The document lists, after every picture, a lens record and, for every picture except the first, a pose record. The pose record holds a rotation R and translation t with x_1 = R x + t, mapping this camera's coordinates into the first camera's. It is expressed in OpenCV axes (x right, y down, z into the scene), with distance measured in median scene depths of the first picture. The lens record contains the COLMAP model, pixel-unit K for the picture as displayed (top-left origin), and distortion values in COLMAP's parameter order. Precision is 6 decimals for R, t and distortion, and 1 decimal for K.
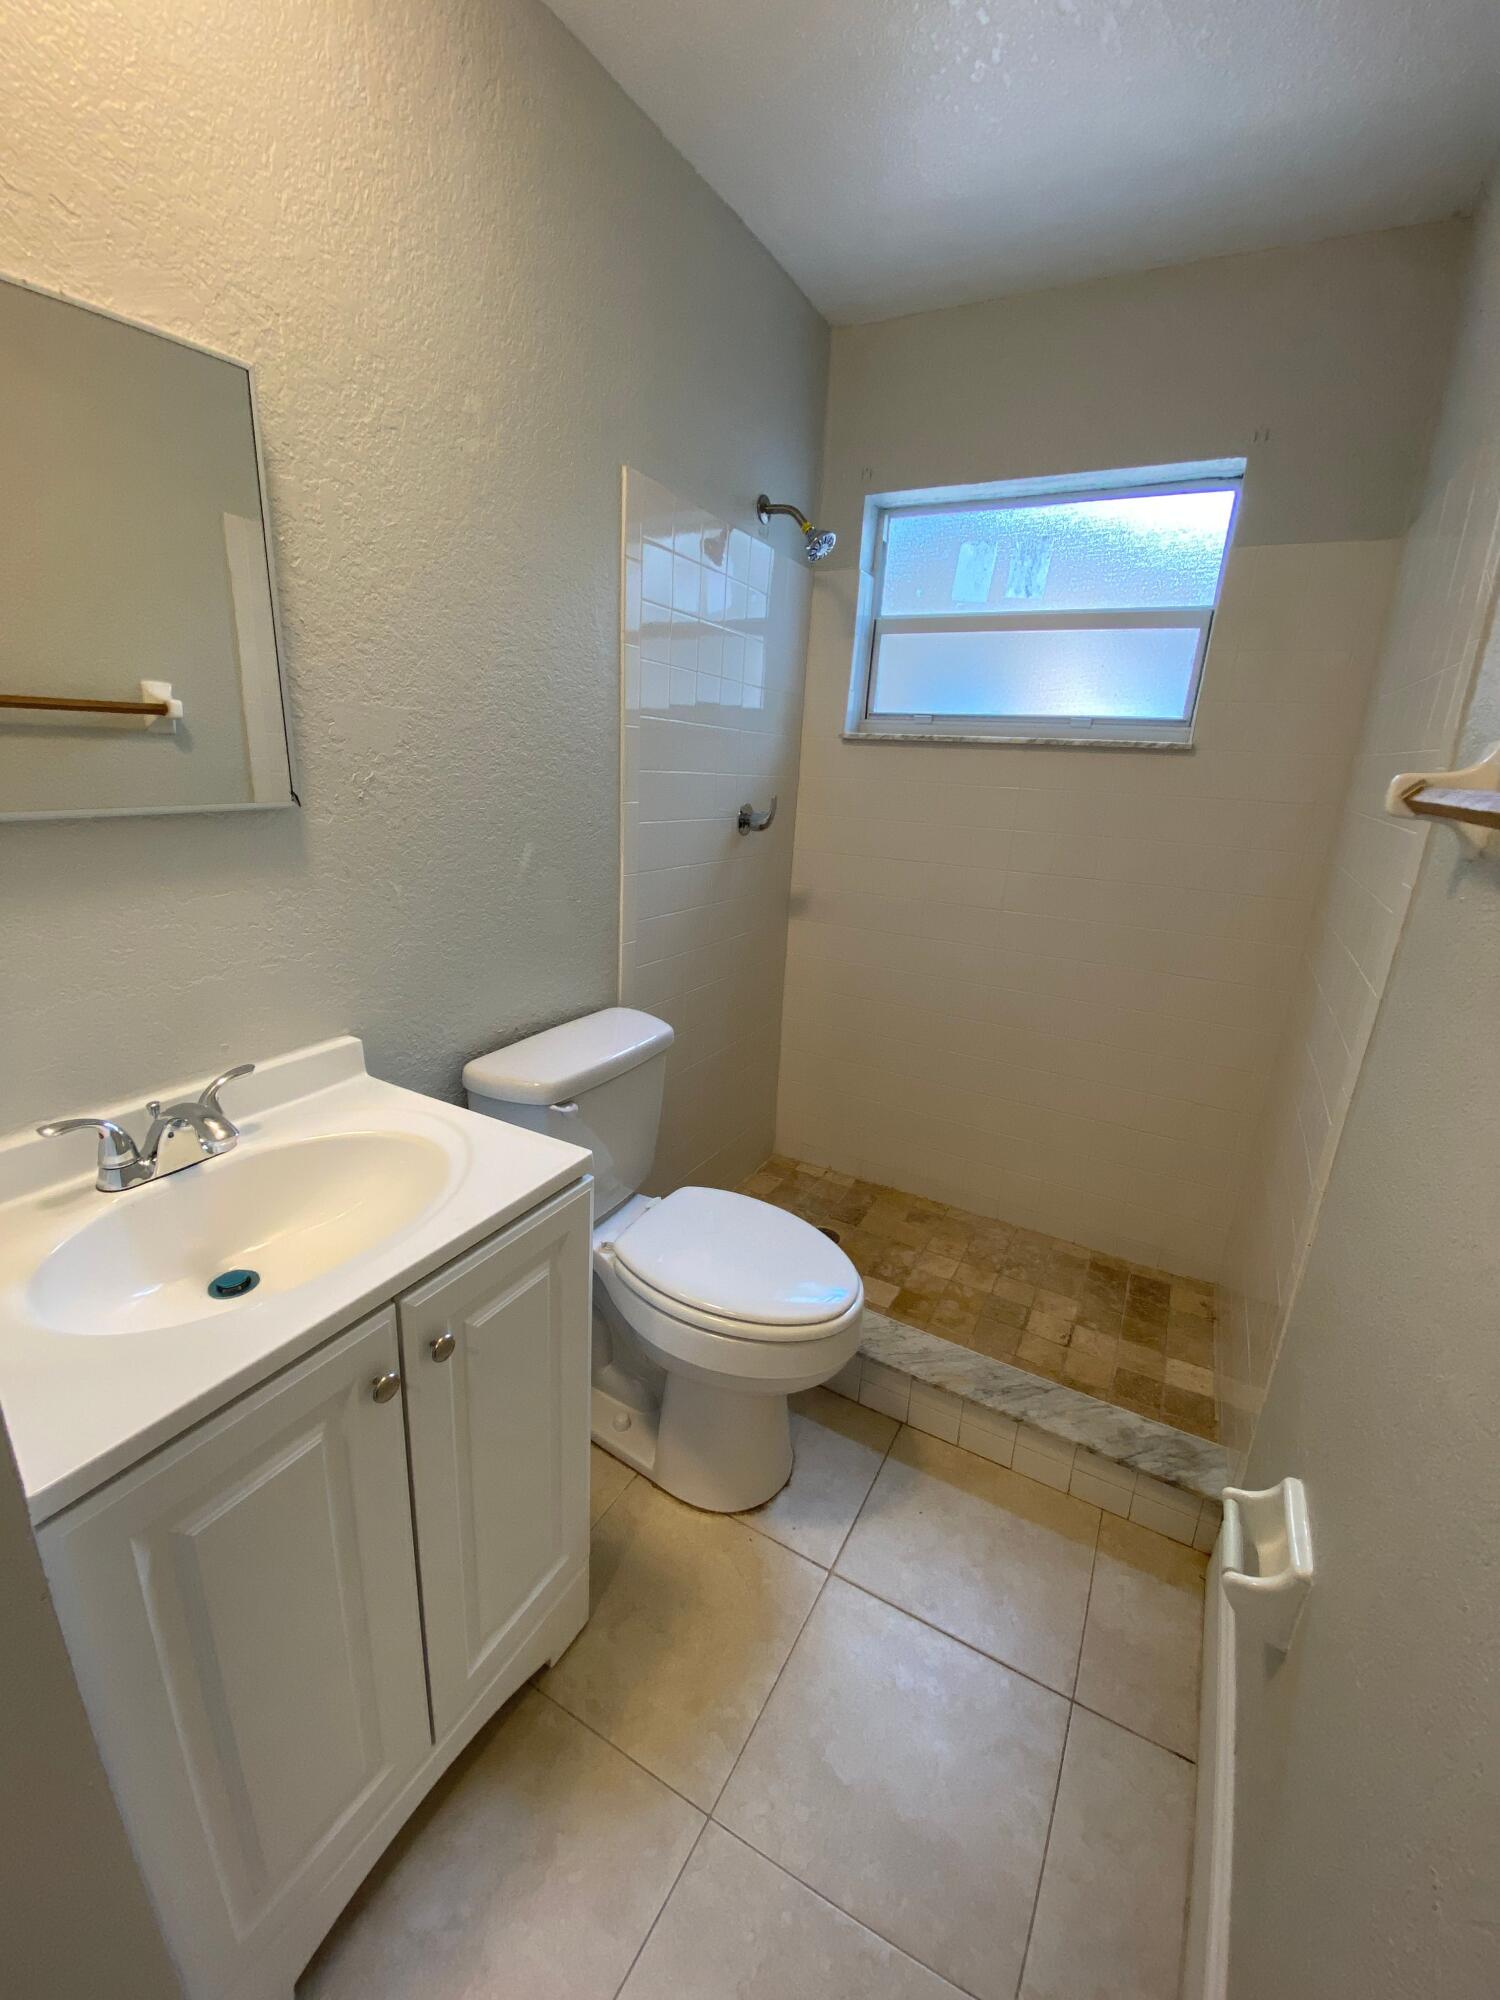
lens RADIAL K [[806.9, 0, 749.0], [0, 806.9, 1000.8], [0, 0, 1]] dist [0.002380, -0.013015]
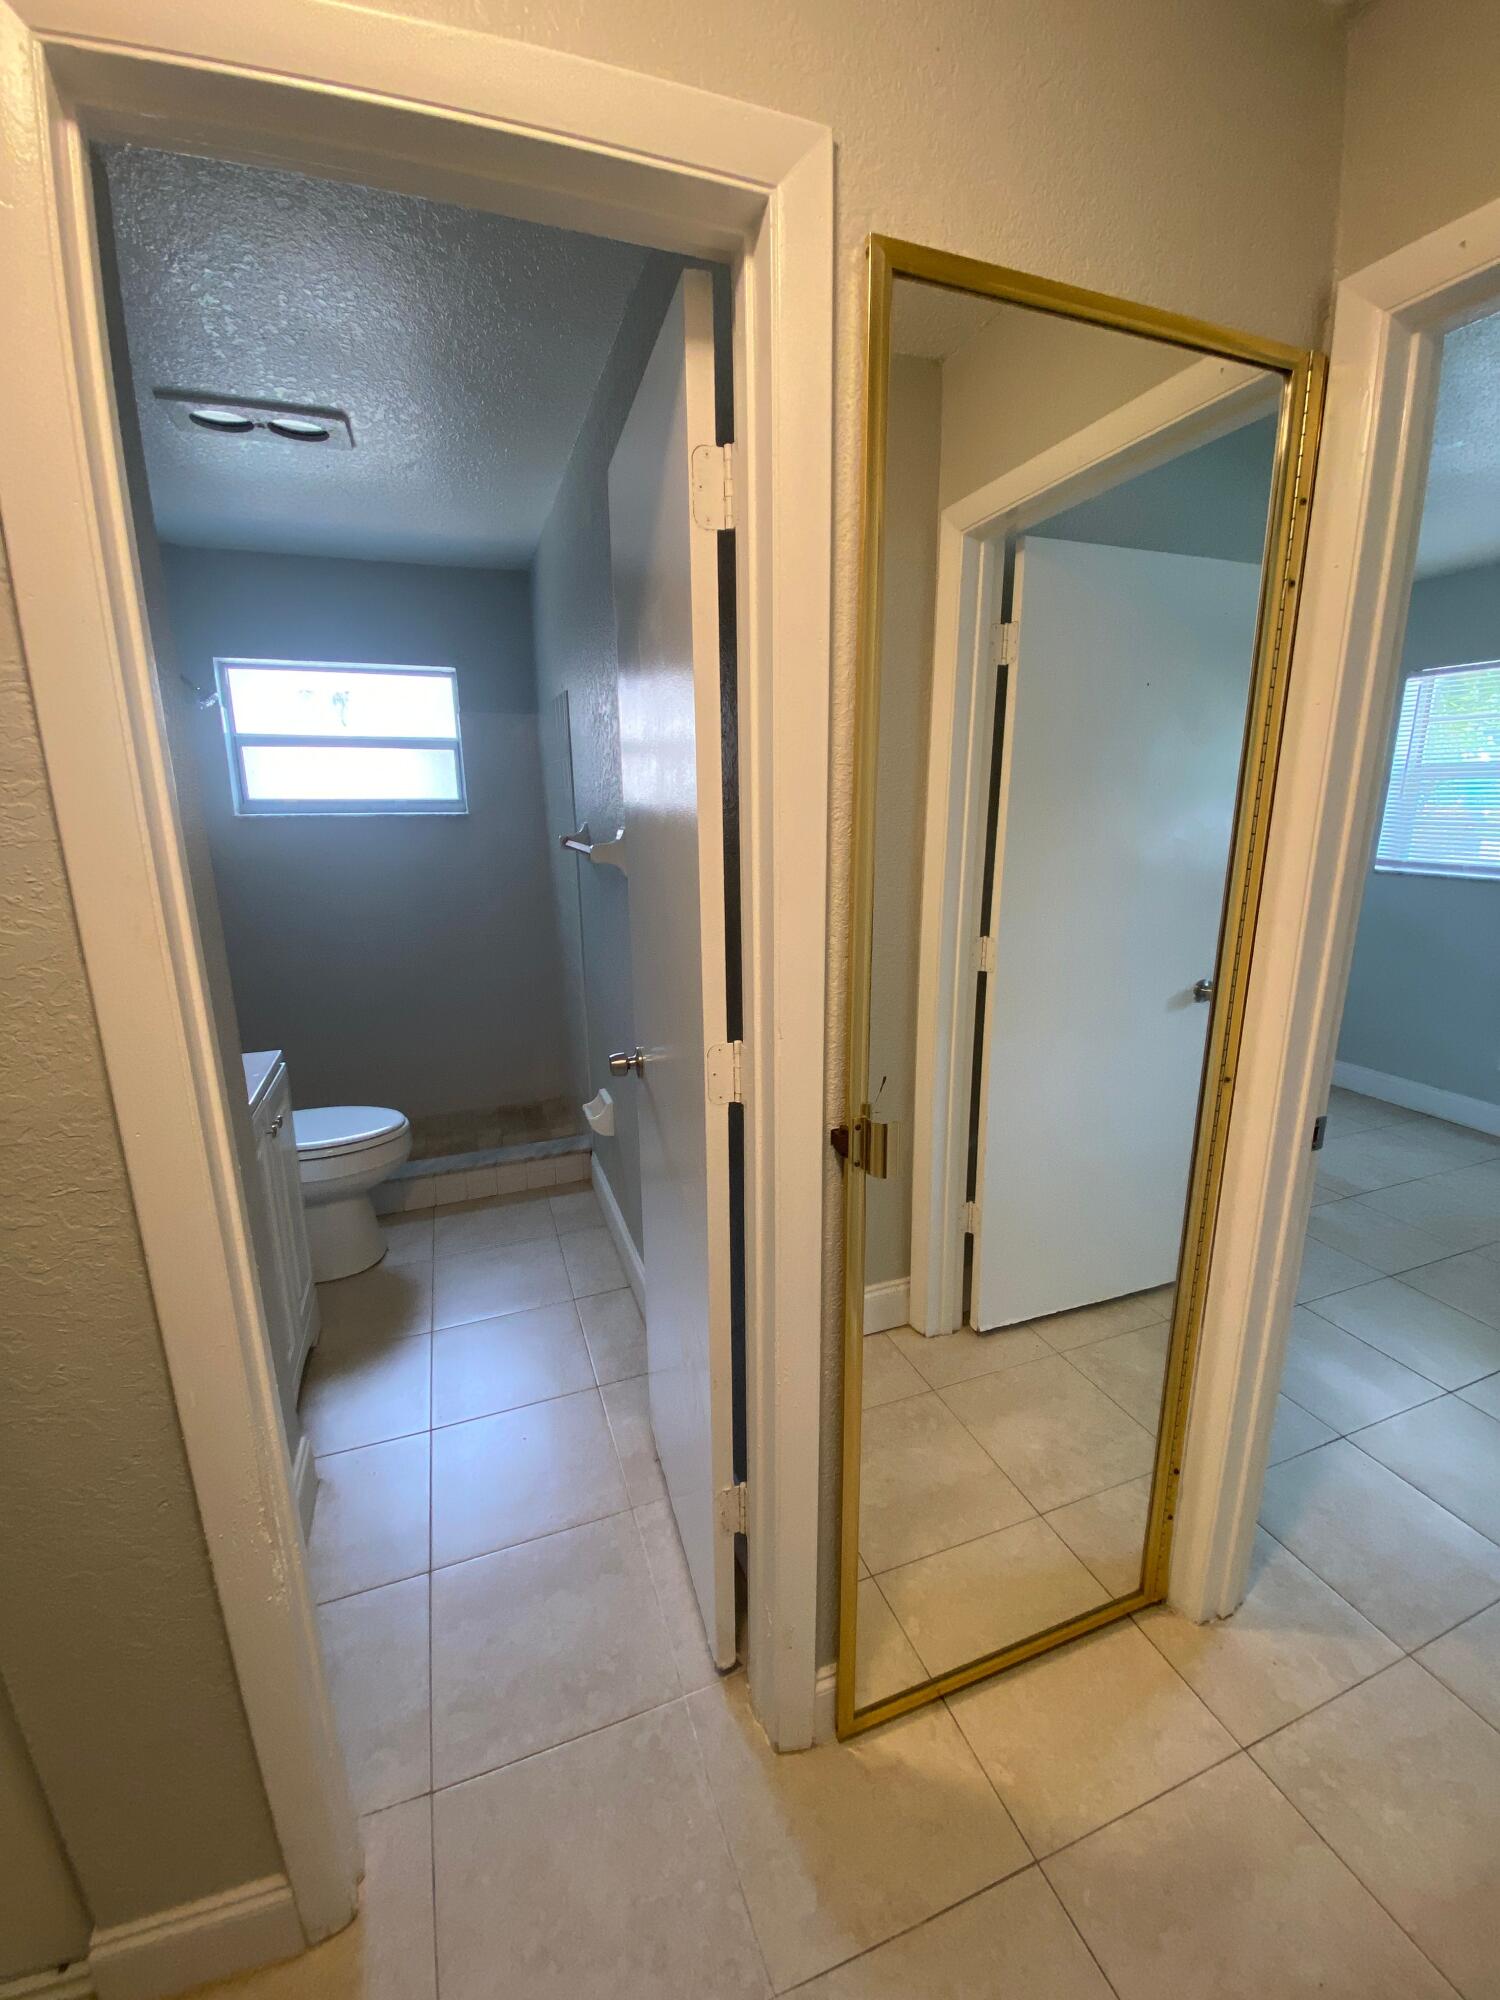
lens RADIAL K [[806.9, 0, 748.6], [0, 806.9, 994.2], [0, 0, 1]] dist [0.002380, -0.013015]
pose [[0.648366, -0.222170, 0.728191, -0.432599], [0.257546, 0.964089, 0.064828, 0.112809], [-0.716444, 0.145510, 0.682301, -0.601231]]
